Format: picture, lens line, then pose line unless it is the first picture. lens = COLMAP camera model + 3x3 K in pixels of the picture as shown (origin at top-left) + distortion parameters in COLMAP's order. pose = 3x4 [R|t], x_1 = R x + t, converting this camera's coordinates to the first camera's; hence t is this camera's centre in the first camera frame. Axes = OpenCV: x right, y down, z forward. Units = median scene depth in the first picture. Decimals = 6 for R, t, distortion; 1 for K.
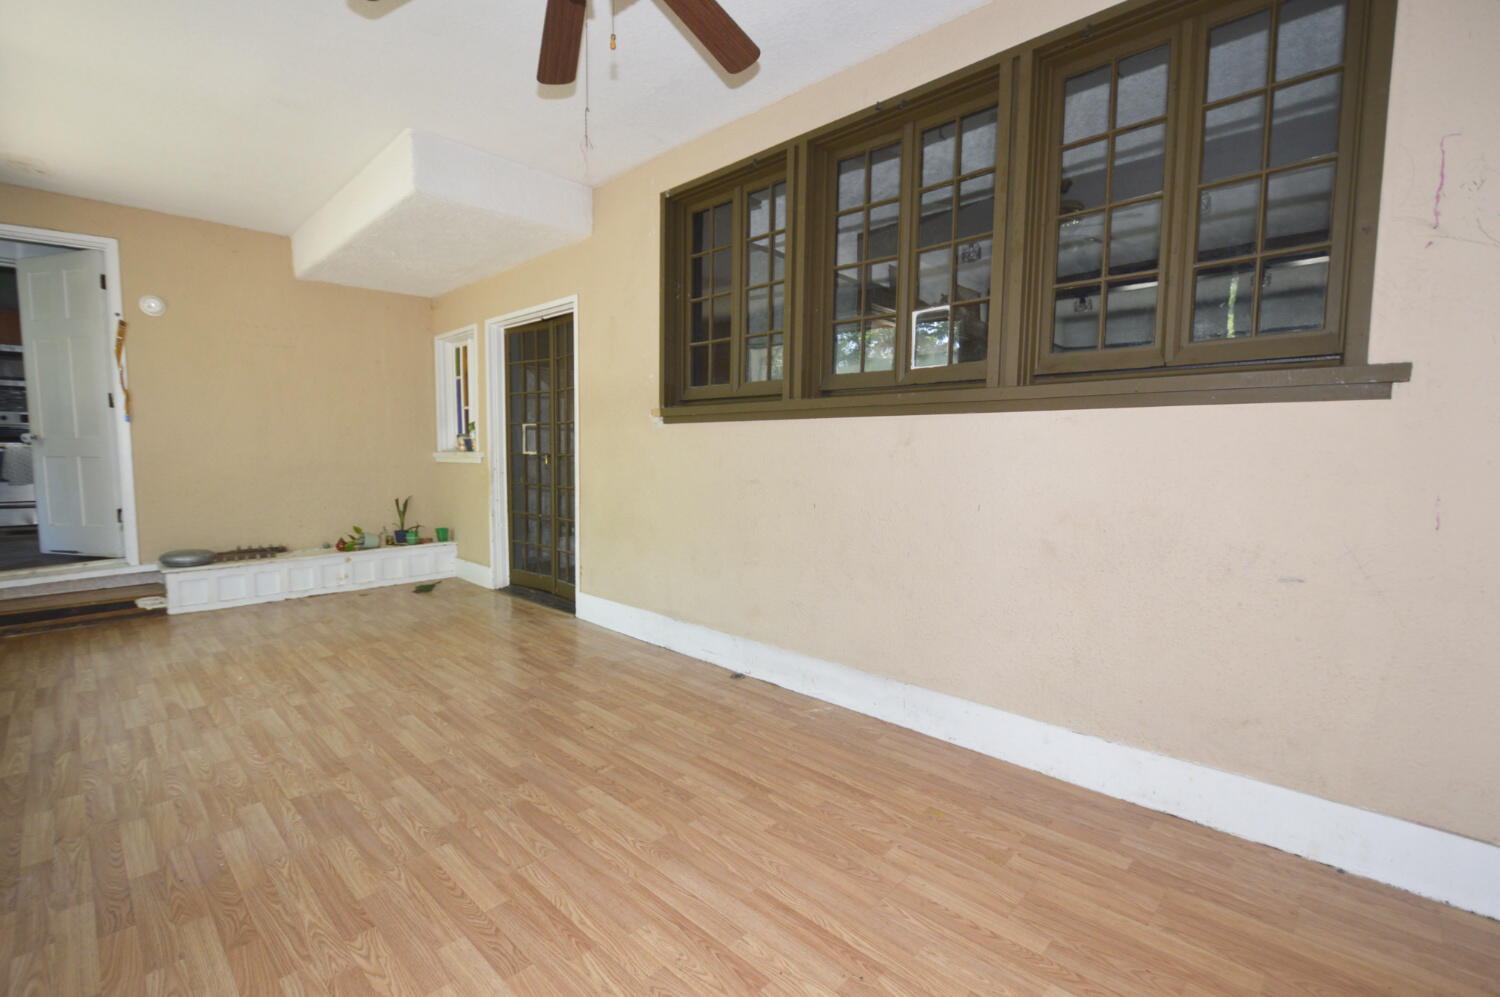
lens RADIAL K [[682.6, 0, 747.2], [0, 682.6, 513.2], [0, 0, 1]] dist [0.005129, -0.006372]
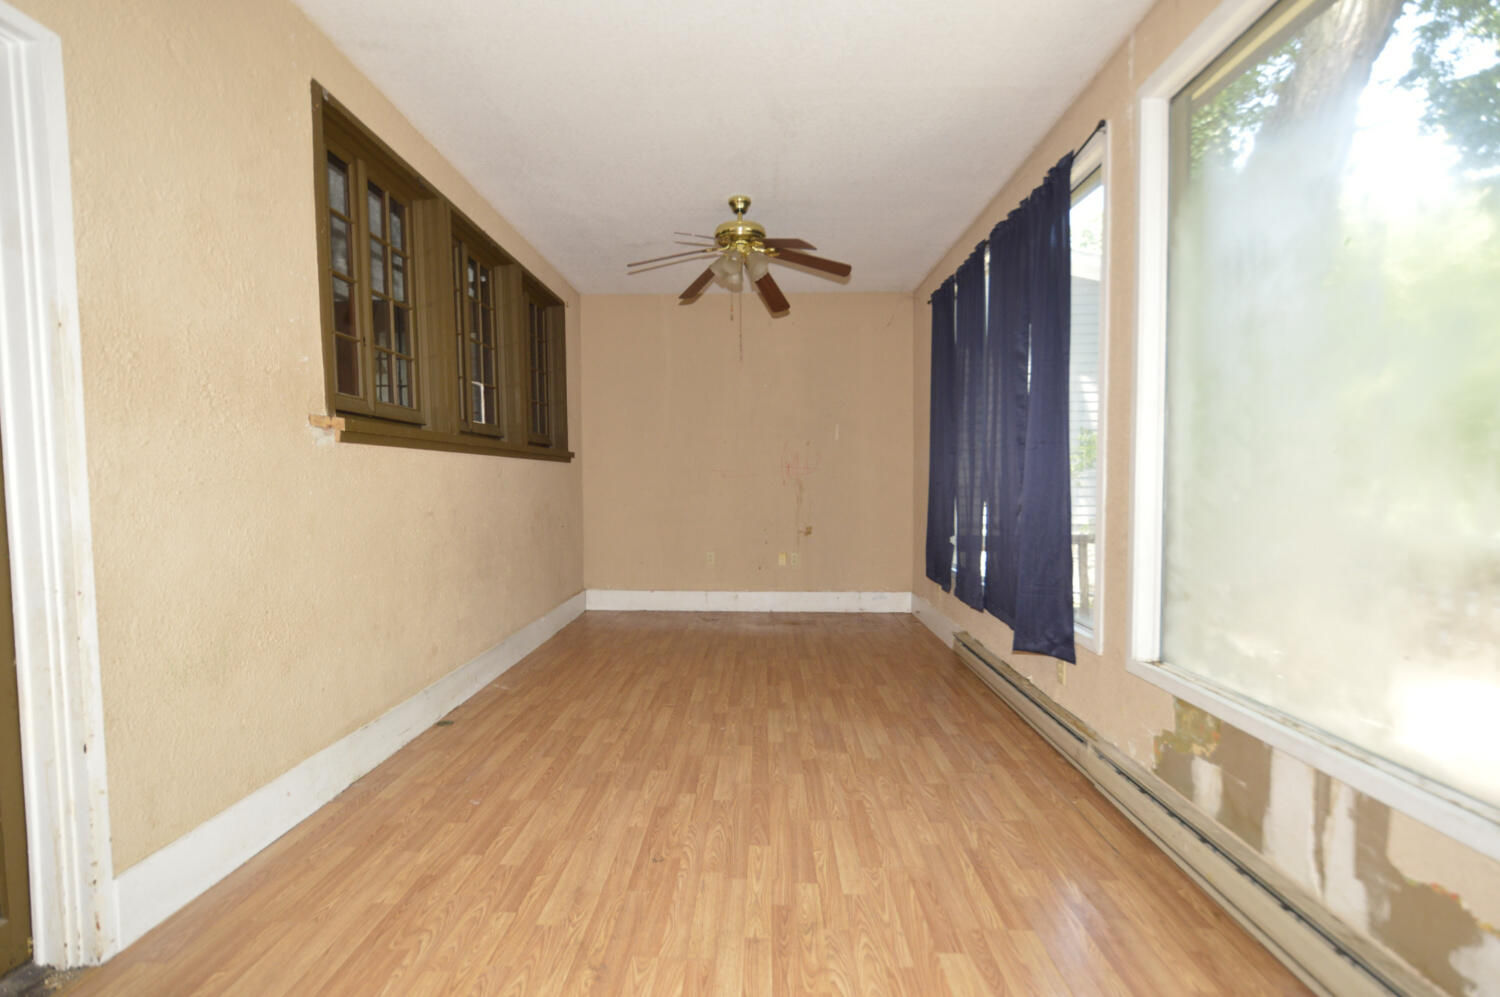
lens RADIAL K [[682.6, 0, 747.2], [0, 682.6, 513.2], [0, 0, 1]] dist [0.005129, -0.006372]
pose [[-0.687620, -0.040941, 0.724915, -1.127228], [0.062469, 0.991371, 0.115245, -0.150643], [-0.723378, 0.124530, -0.679129, 1.515397]]
